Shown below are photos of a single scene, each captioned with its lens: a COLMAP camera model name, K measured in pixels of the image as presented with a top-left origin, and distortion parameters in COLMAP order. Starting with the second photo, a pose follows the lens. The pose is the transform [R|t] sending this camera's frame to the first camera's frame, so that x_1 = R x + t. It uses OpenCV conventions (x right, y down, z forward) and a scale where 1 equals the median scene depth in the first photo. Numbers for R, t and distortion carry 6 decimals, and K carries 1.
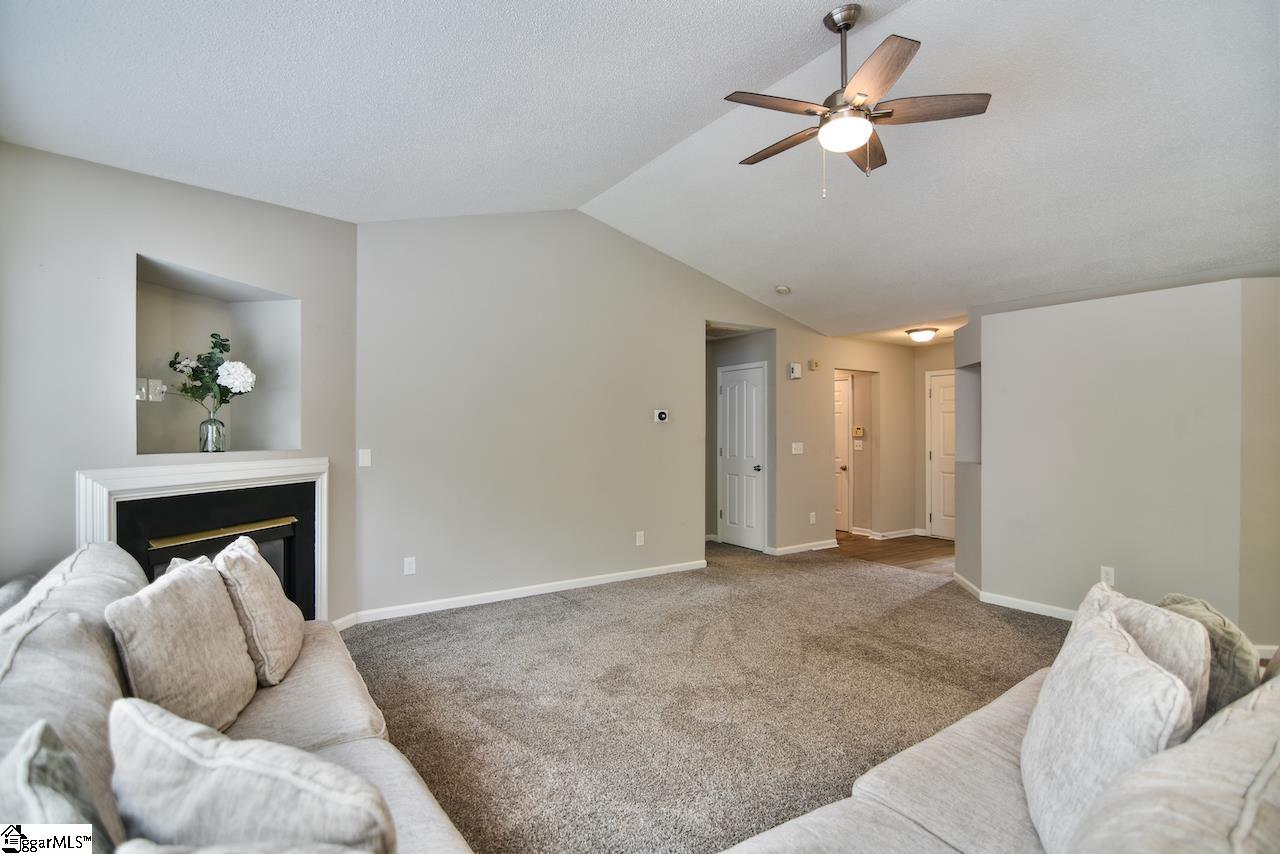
lens RADIAL K [[622.7, 0, 640.0], [0, 622.7, 429.1], [0, 0, 1]] dist [-0.014948, -0.001264]
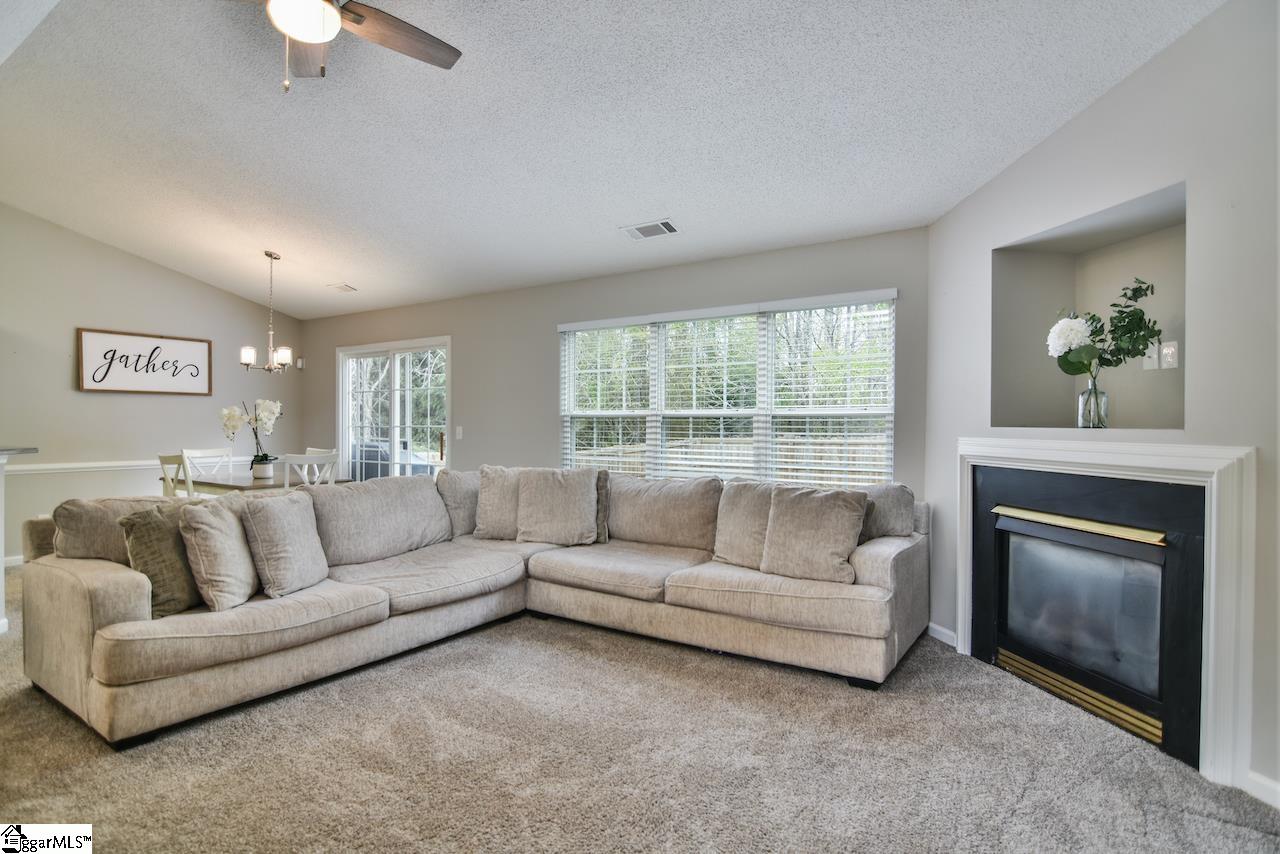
lens RADIAL K [[670.6, 0, 641.9], [0, 670.6, 427.5], [0, 0, 1]] dist [-0.015056, 0.000084]
pose [[-0.921804, -0.010047, -0.387526, 0.181772], [-0.011603, 0.999931, 0.001674, 0.035872], [0.387482, 0.006040, -0.921857, 1.353859]]
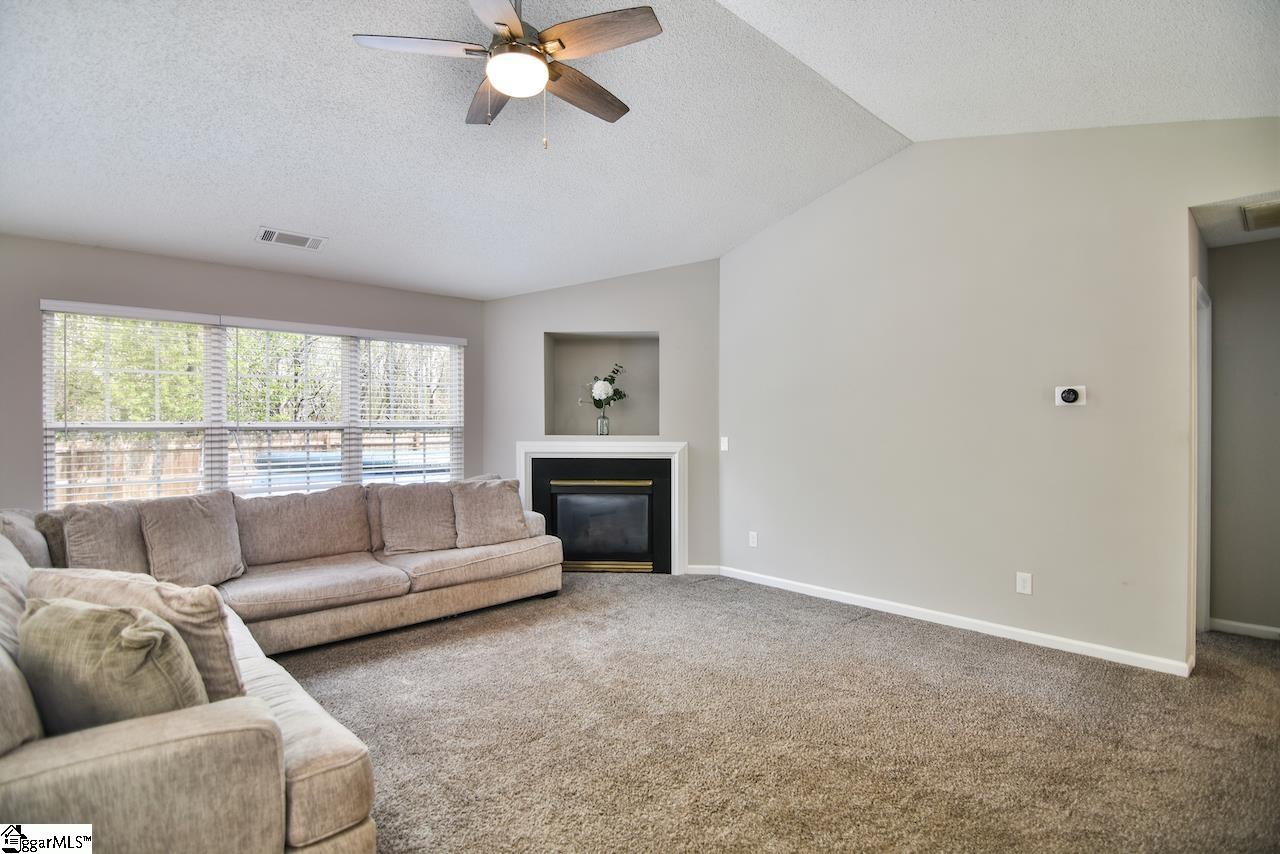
lens RADIAL K [[622.7, 0, 641.4], [0, 622.7, 427.1], [0, 0, 1]] dist [-0.014948, -0.001264]
pose [[0.167498, -0.001586, -0.985871, 0.851129], [0.002439, 0.999996, -0.001194, 0.014782], [0.985869, -0.002204, 0.167501, 0.696861]]
